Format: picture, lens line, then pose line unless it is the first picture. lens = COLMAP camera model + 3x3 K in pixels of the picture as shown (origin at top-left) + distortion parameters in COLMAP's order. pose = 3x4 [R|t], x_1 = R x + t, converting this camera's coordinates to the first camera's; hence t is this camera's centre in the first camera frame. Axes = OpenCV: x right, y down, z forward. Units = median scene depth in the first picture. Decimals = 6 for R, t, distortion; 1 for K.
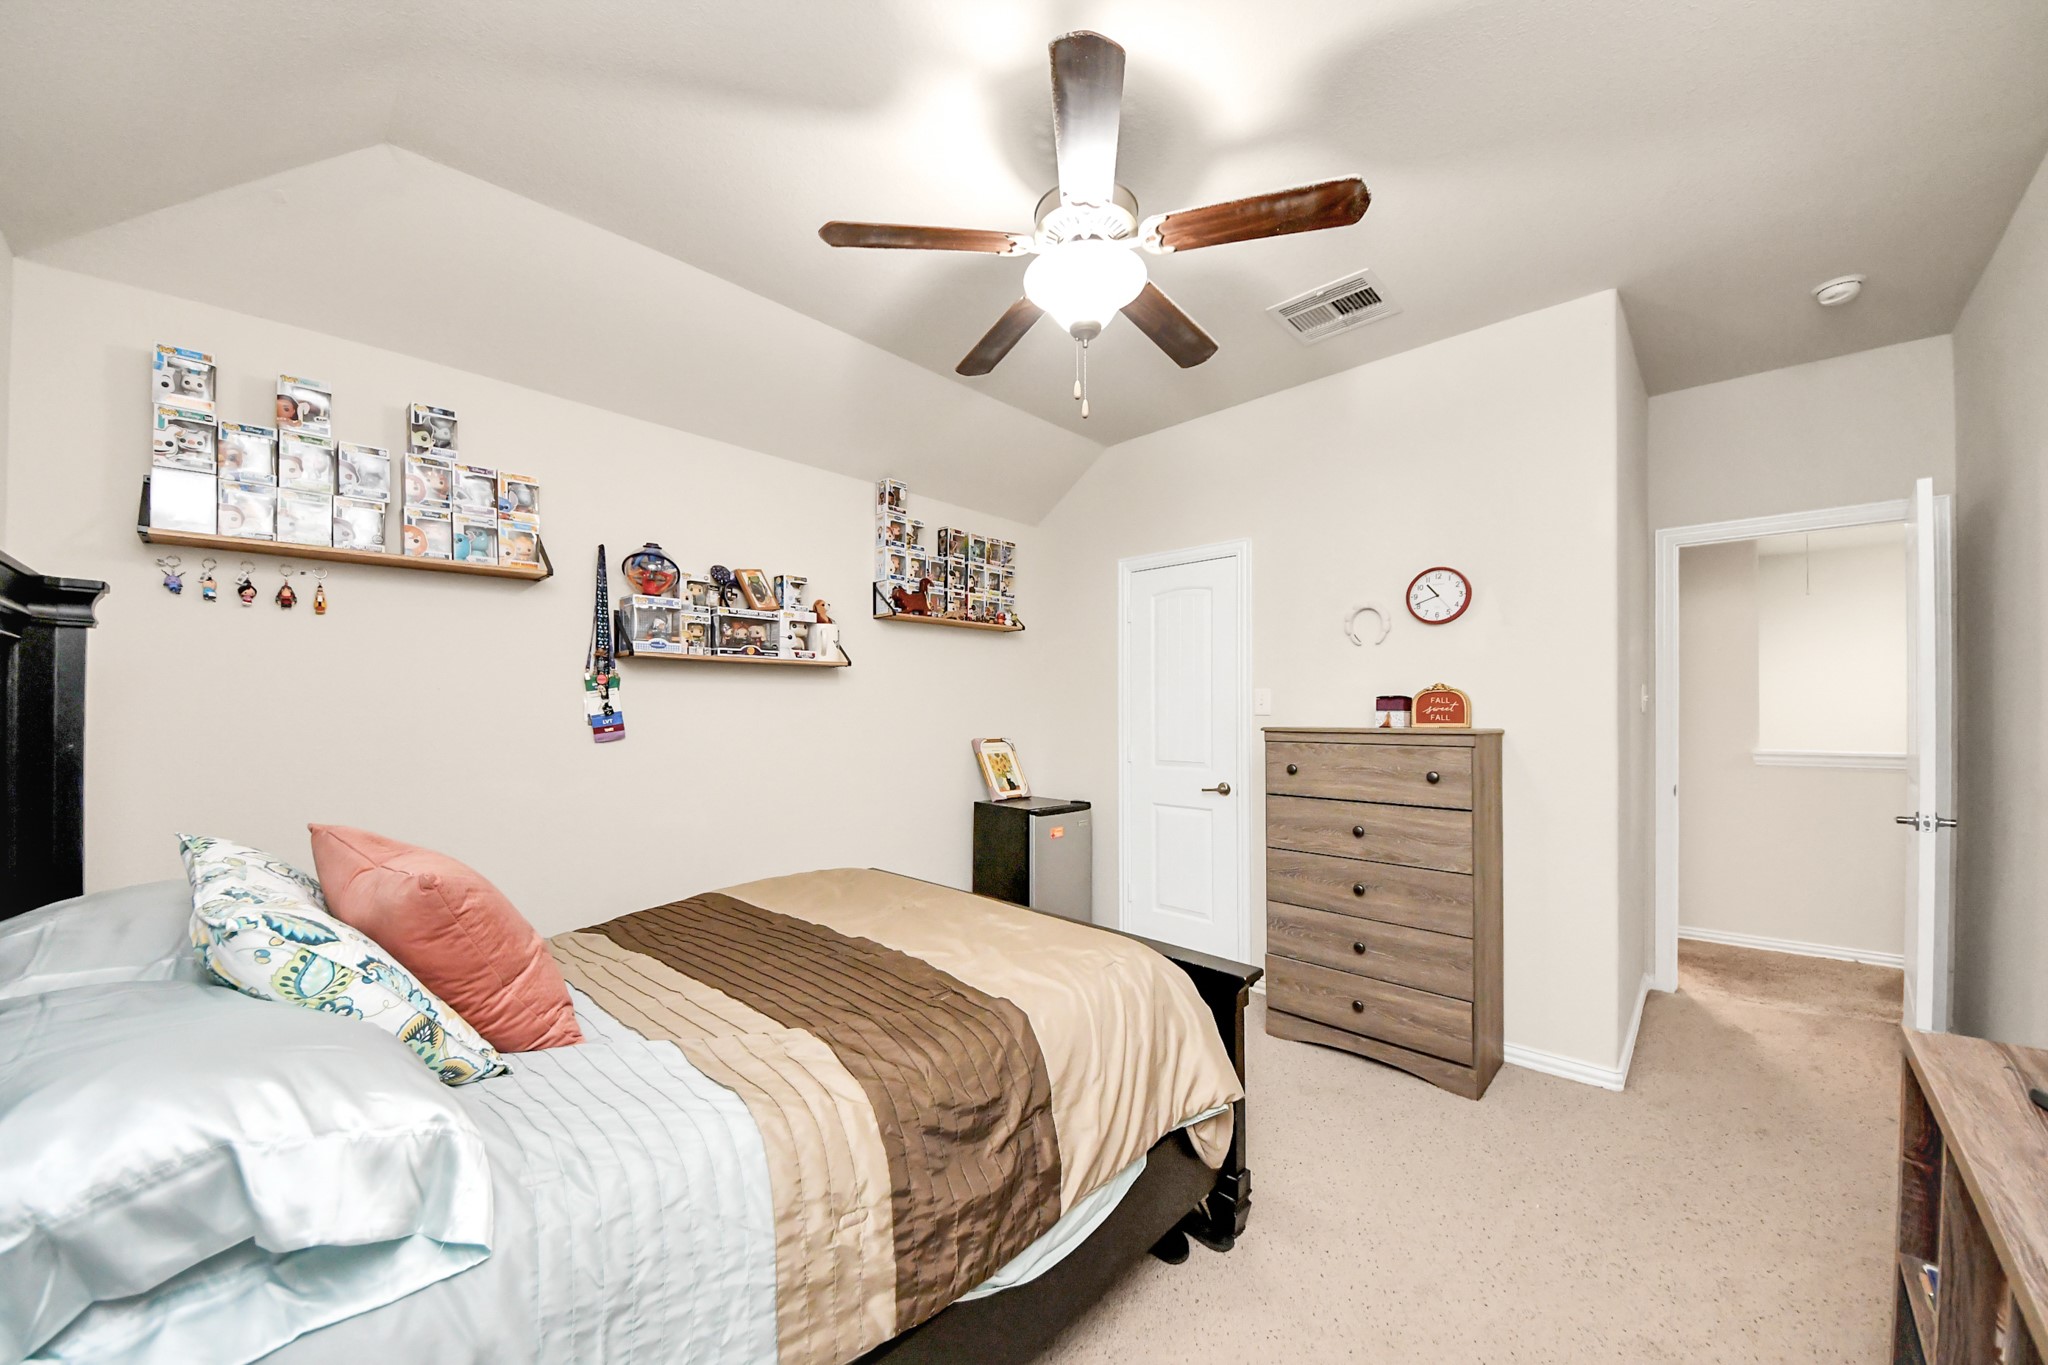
lens RADIAL K [[727.0, 0, 1029.0], [0, 727.0, 694.1], [0, 0, 1]] dist [0.023796, -0.017543]
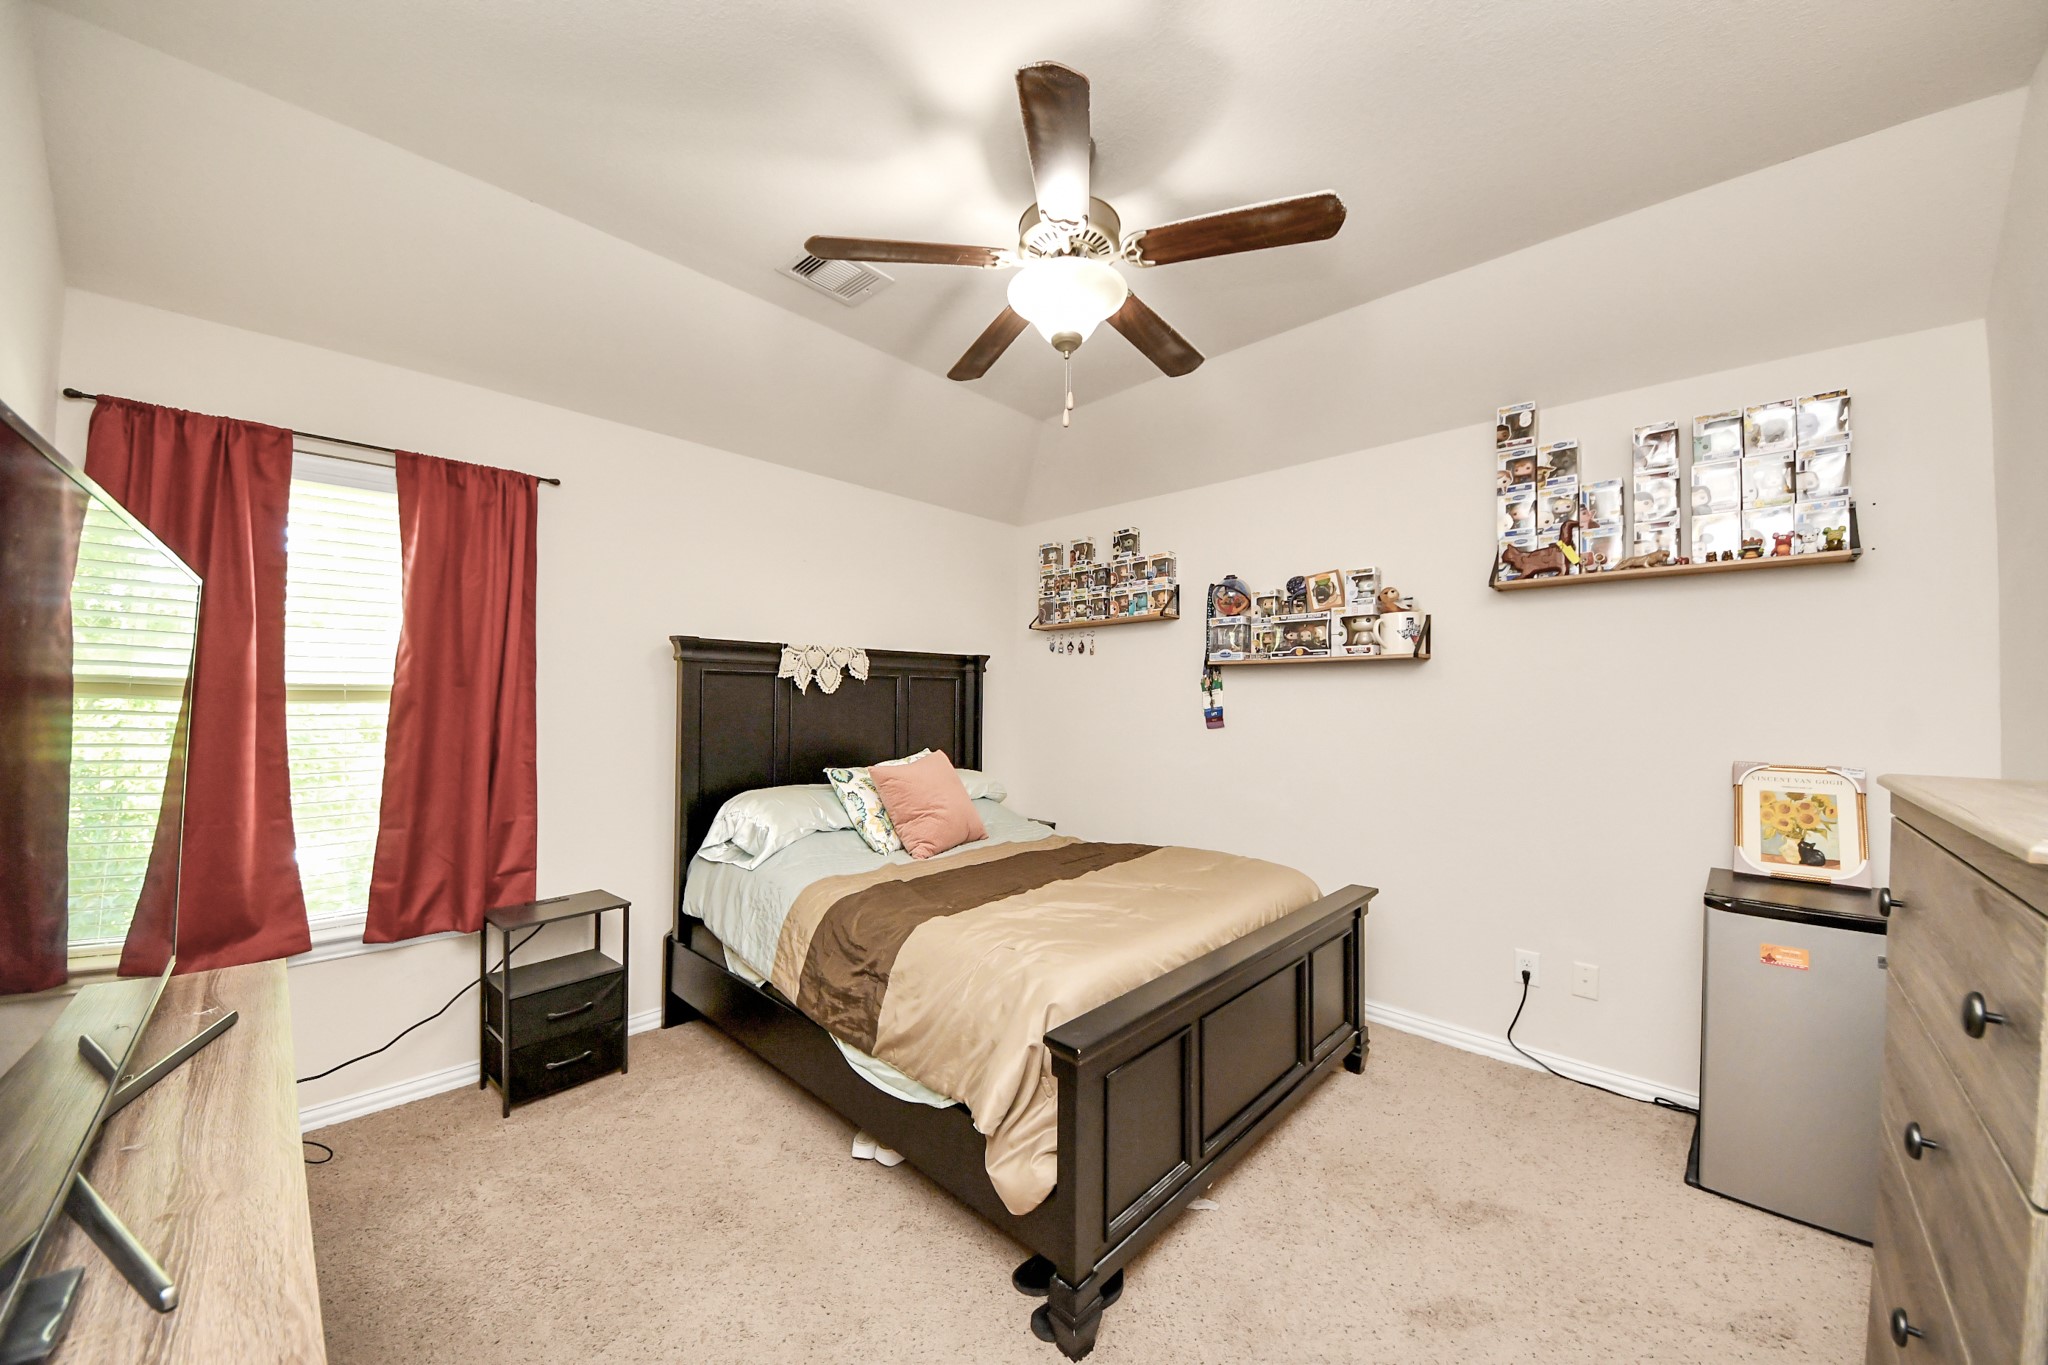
lens RADIAL K [[727.0, 0, 1029.0], [0, 727.0, 694.1], [0, 0, 1]] dist [0.023796, -0.017543]
pose [[0.002488, -0.007798, -0.999966, 0.688133], [0.017051, 0.999825, -0.007755, 0.004062], [0.999852, -0.017031, 0.002621, 0.599094]]
